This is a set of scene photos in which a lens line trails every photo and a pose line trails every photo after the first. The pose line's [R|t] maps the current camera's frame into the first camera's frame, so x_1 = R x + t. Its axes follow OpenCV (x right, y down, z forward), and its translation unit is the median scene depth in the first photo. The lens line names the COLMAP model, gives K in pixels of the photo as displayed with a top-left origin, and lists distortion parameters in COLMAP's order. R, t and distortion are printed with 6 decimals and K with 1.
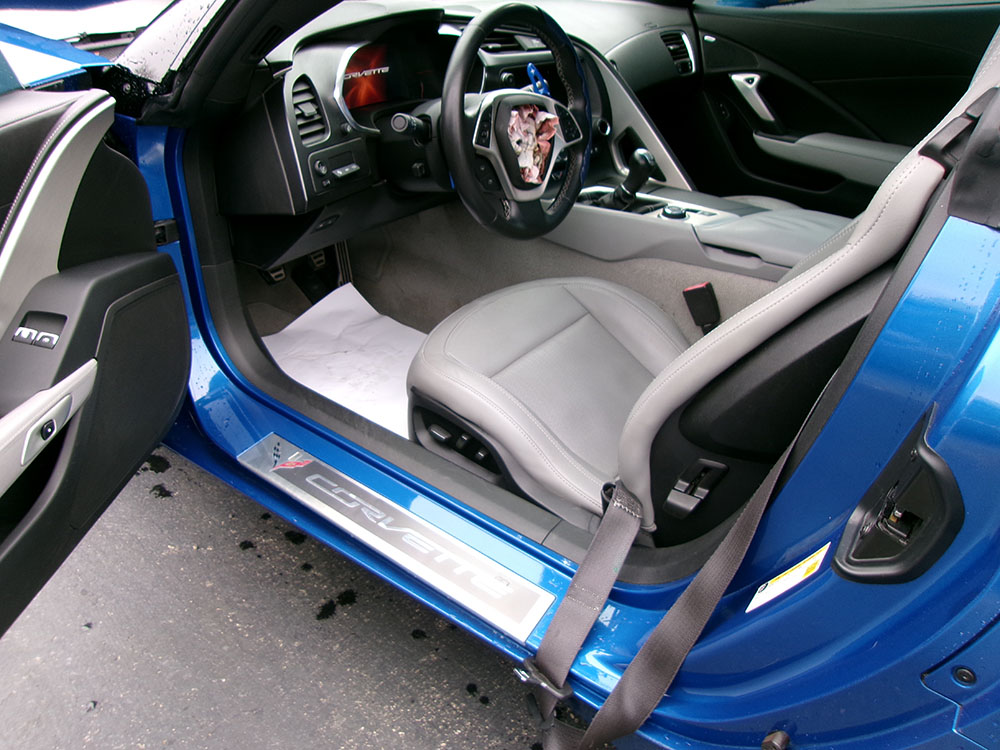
lens RADIAL K [[772.2, 0, 503.4], [0, 772.2, 374.5], [0, 0, 1]] dist [-0.012980, 0.028758]
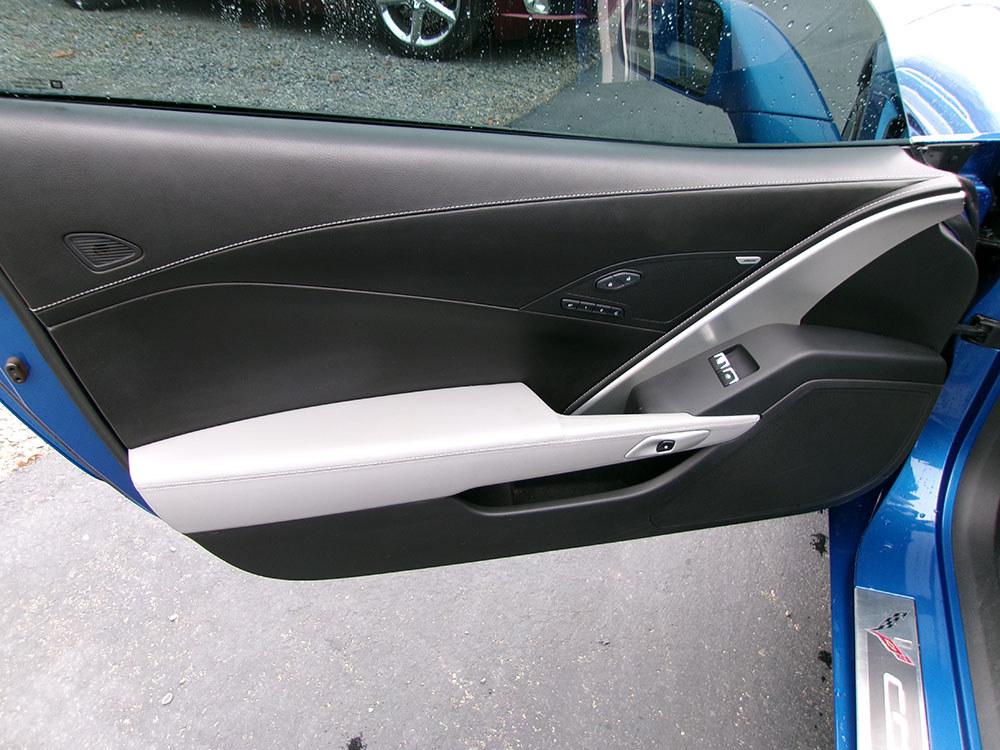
lens RADIAL K [[772.2, 0, 499.6], [0, 772.2, 375.1], [0, 0, 1]] dist [-0.012980, 0.028758]
pose [[0.308773, 0.553459, -0.773526, 0.086627], [-0.519838, 0.779252, 0.350049, -0.224354], [0.796510, 0.294022, 0.528321, 0.210470]]
